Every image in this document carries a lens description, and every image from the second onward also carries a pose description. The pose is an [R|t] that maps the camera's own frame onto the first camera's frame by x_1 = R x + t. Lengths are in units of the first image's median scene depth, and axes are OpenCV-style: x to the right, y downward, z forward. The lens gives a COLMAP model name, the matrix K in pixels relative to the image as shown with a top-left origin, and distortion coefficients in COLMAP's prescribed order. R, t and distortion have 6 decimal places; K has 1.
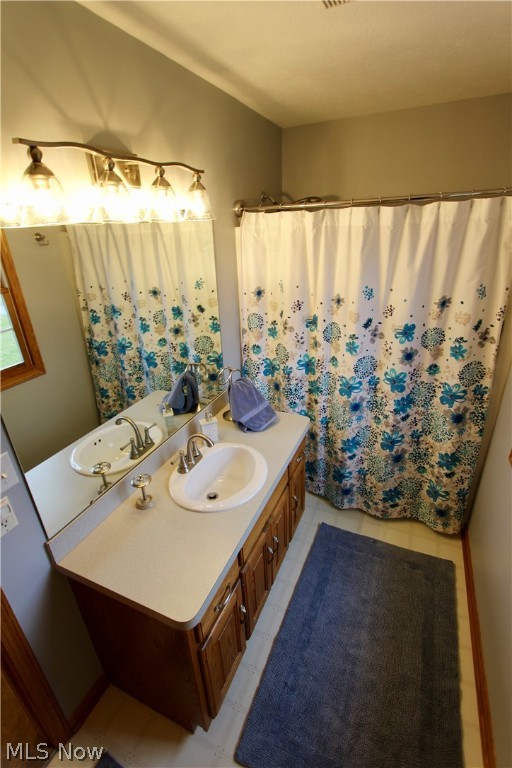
lens RADIAL K [[356.0, 0, 256.0], [0, 356.0, 380.3], [0, 0, 1]] dist [-0.008547, 0.001417]
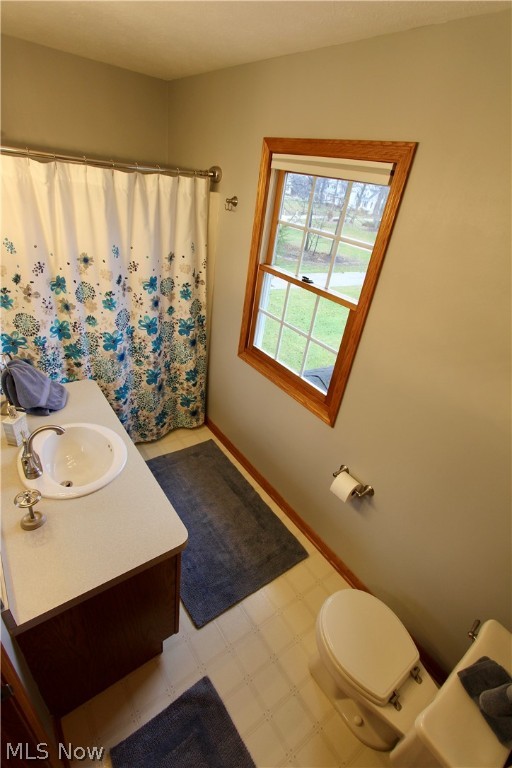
lens RADIAL K [[356.0, 0, 251.2], [0, 356.0, 387.2], [0, 0, 1]] dist [-0.008547, 0.001417]
pose [[0.495895, -0.344990, 0.796913, -0.465376], [0.209259, 0.938129, 0.275909, -0.062542], [-0.842792, 0.029939, 0.537405, 0.063401]]
